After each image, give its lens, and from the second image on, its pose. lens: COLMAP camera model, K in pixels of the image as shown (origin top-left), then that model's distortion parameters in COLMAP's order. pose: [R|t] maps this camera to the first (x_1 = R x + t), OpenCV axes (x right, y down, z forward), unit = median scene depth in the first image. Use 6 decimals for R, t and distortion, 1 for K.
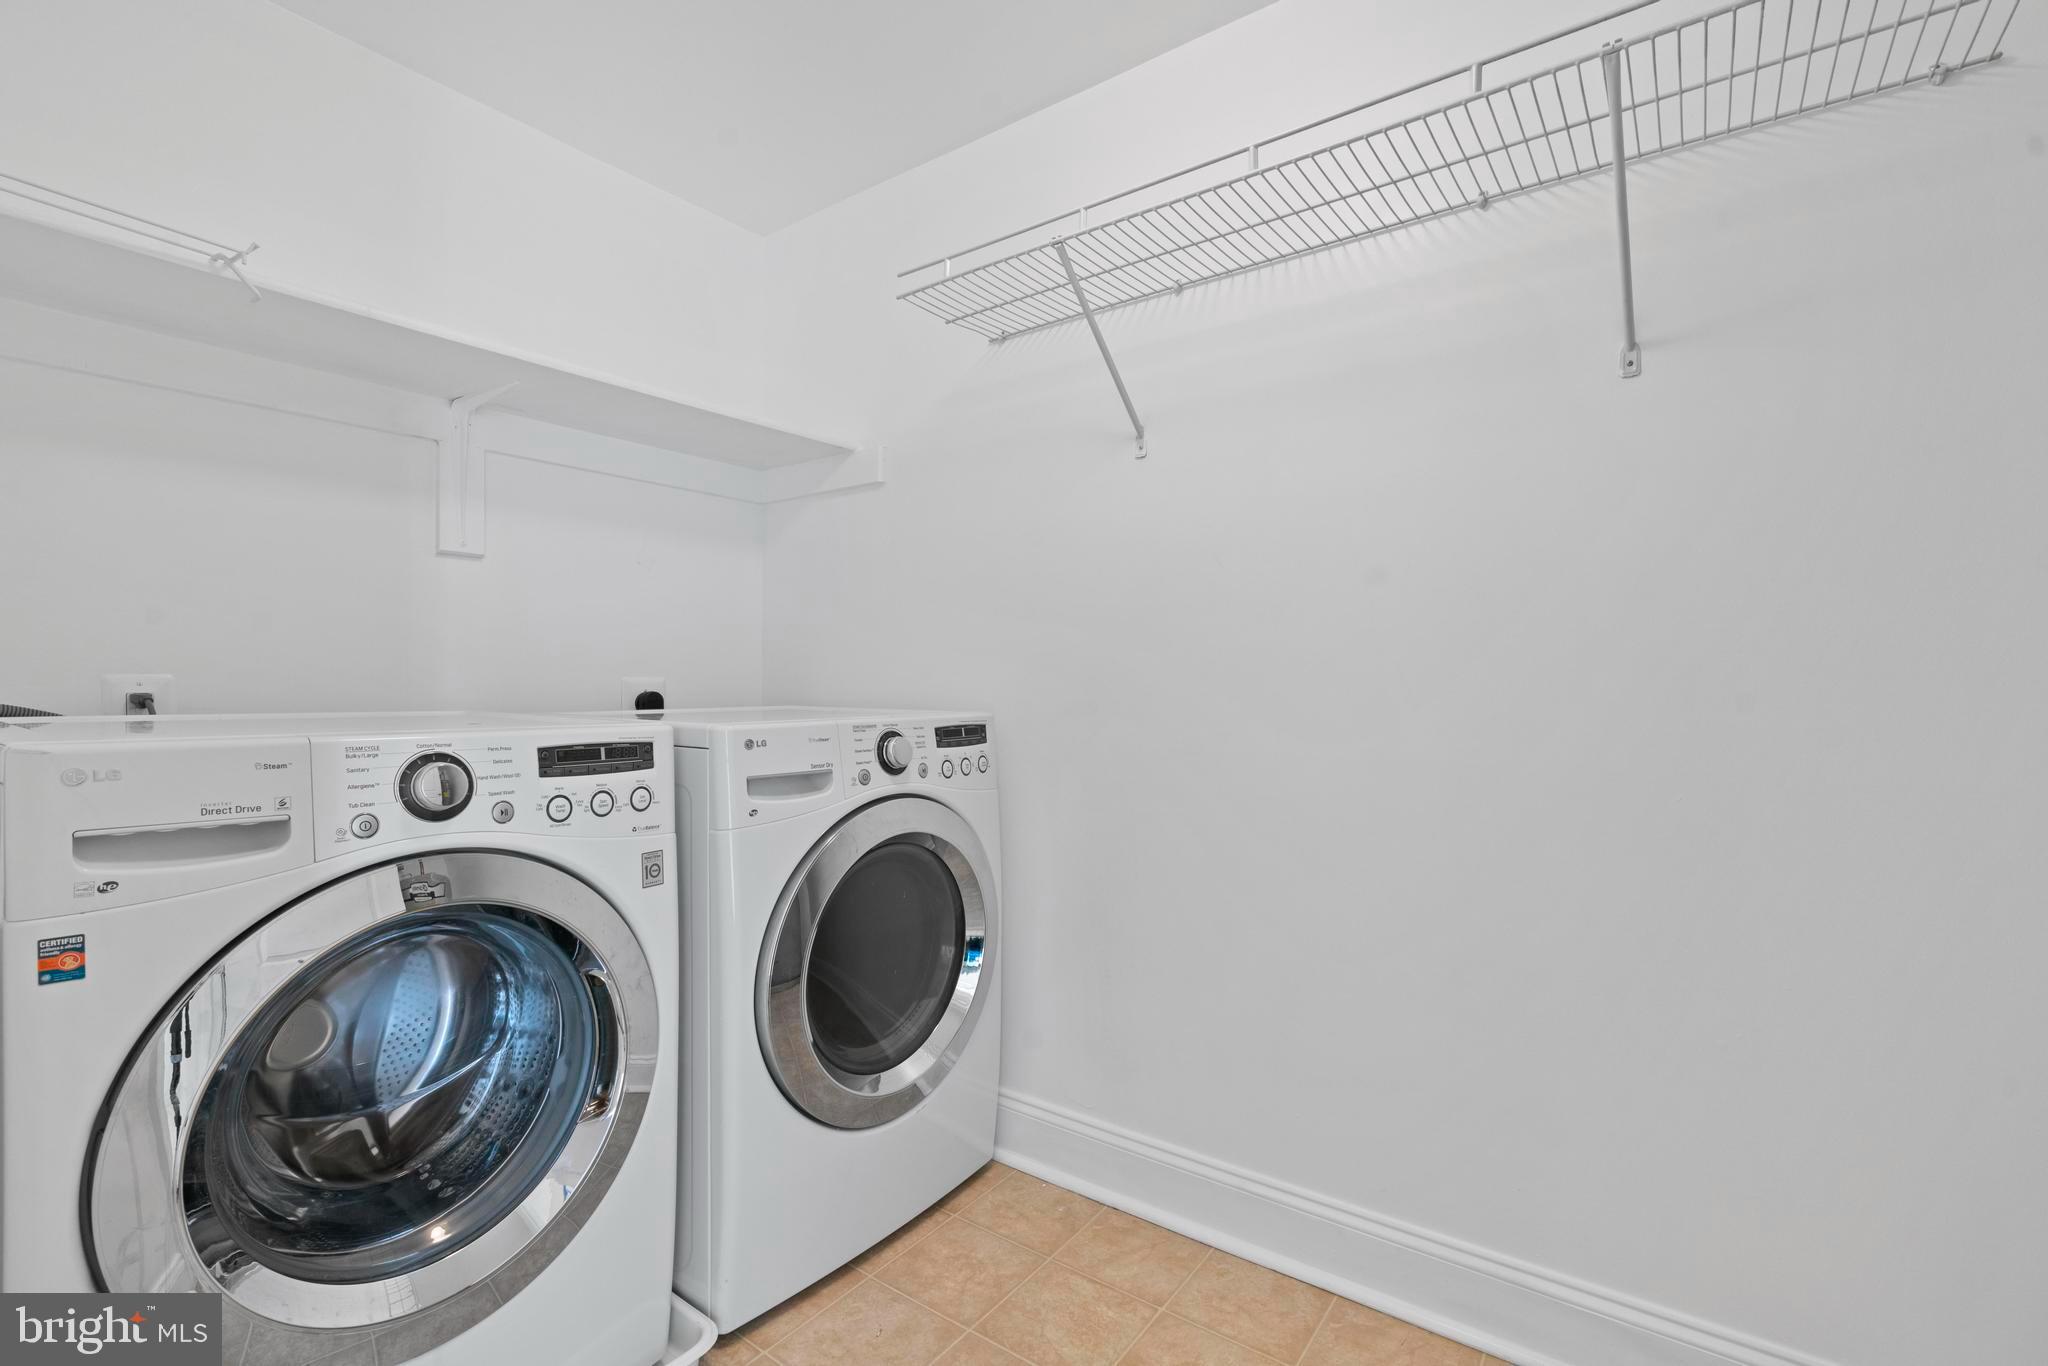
lens RADIAL K [[916.0, 0, 1024.0], [0, 916.0, 681.9], [0, 0, 1]] dist [-0.012725, 0.004585]
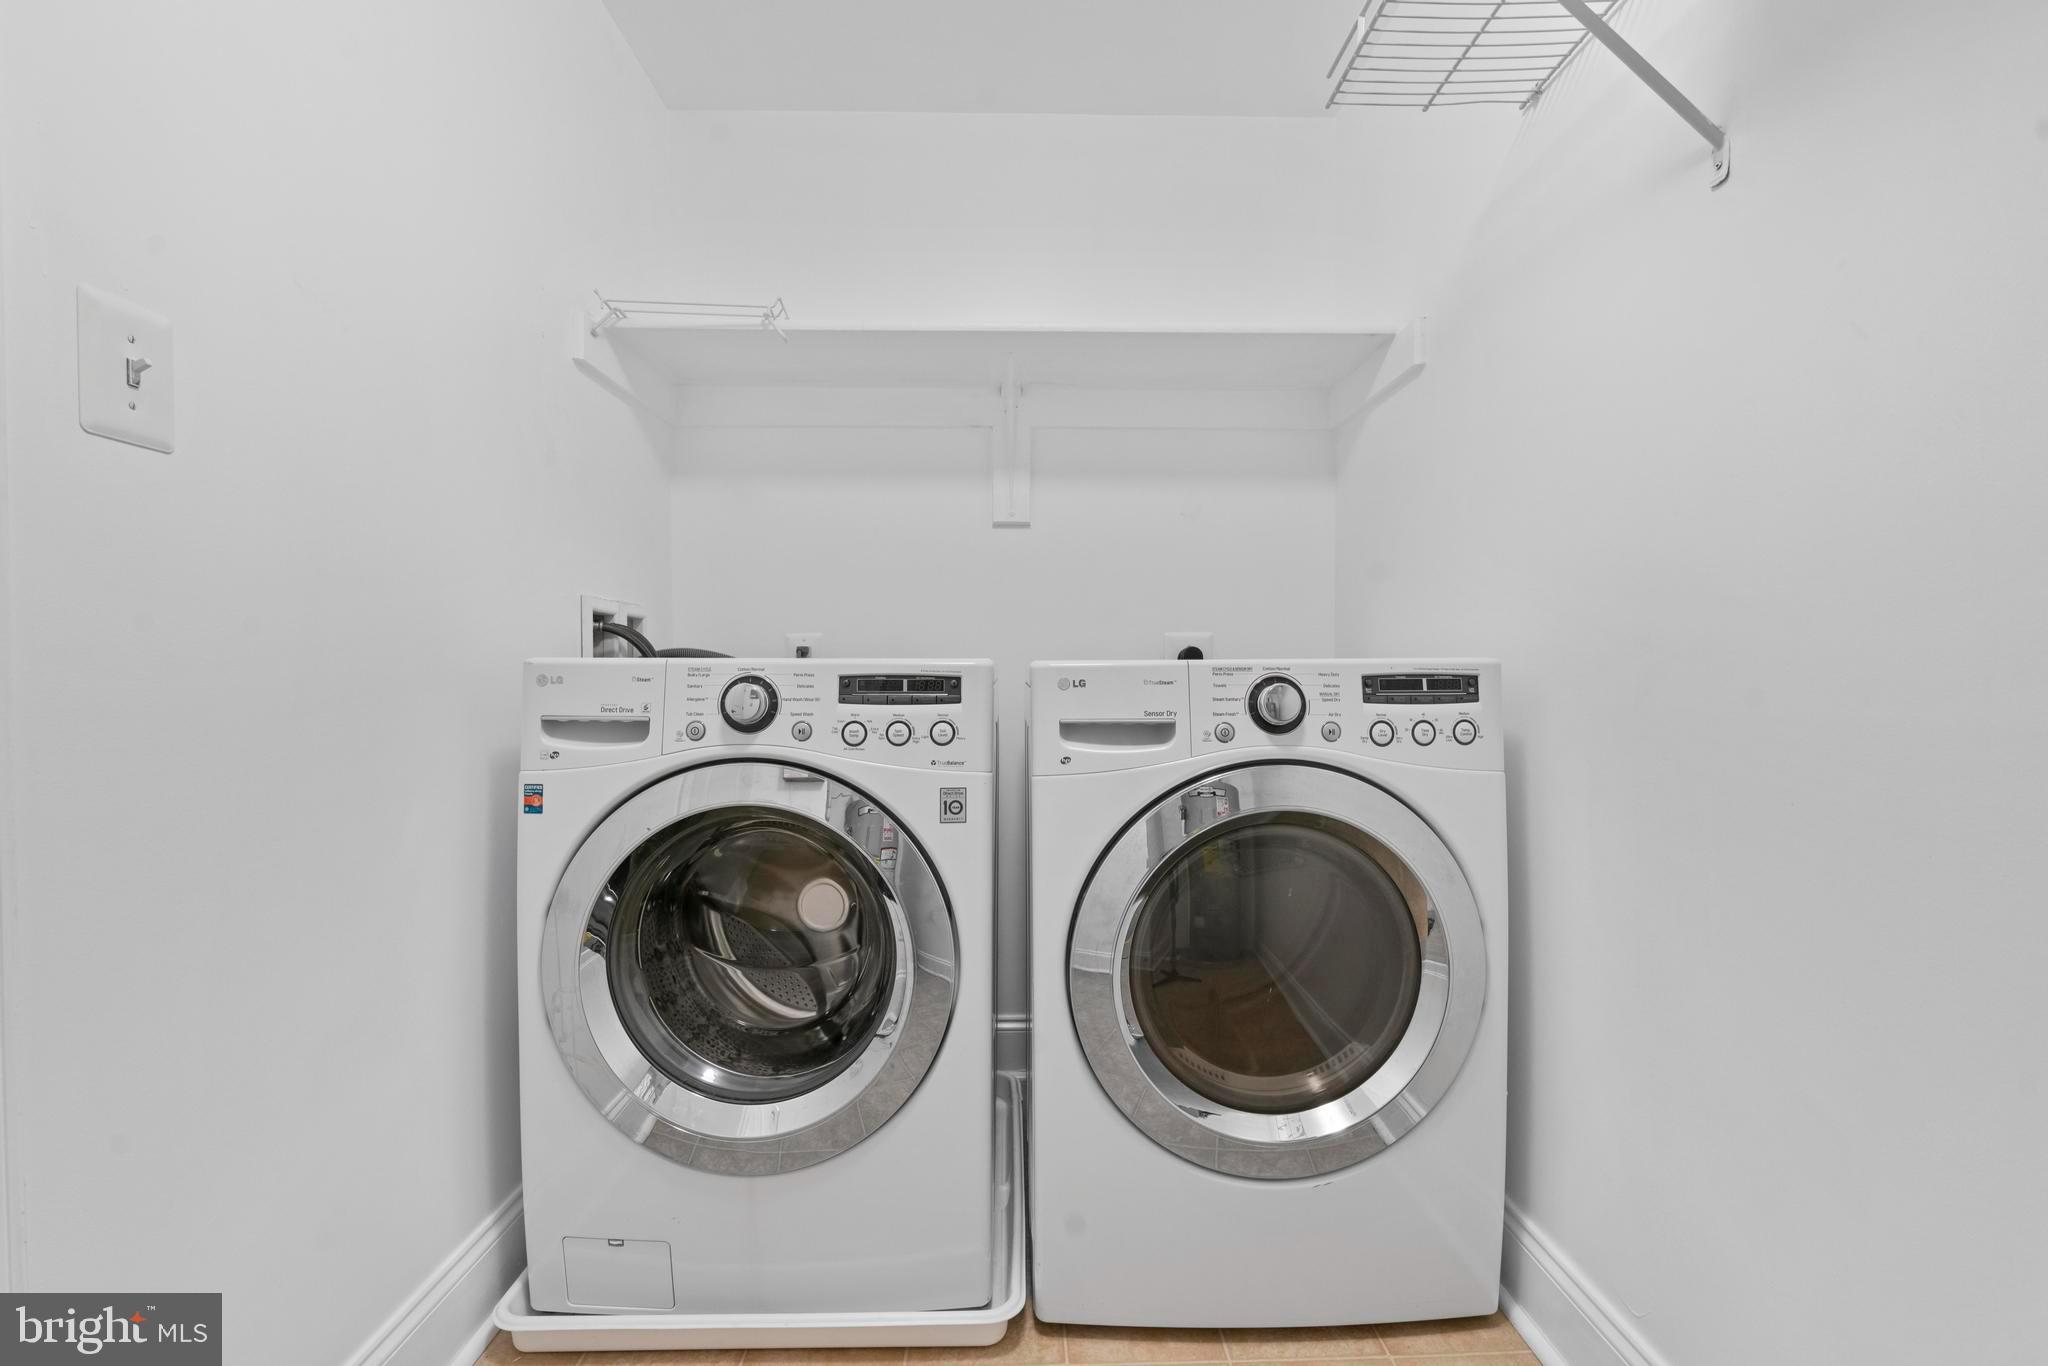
lens RADIAL K [[916.0, 0, 1032.6], [0, 916.0, 684.7], [0, 0, 1]] dist [-0.012725, 0.004585]
pose [[0.611373, 0.007800, -0.791304, 0.398759], [0.004132, 0.999906, 0.013048, 0.059101], [0.791331, -0.011247, 0.611284, 0.439917]]
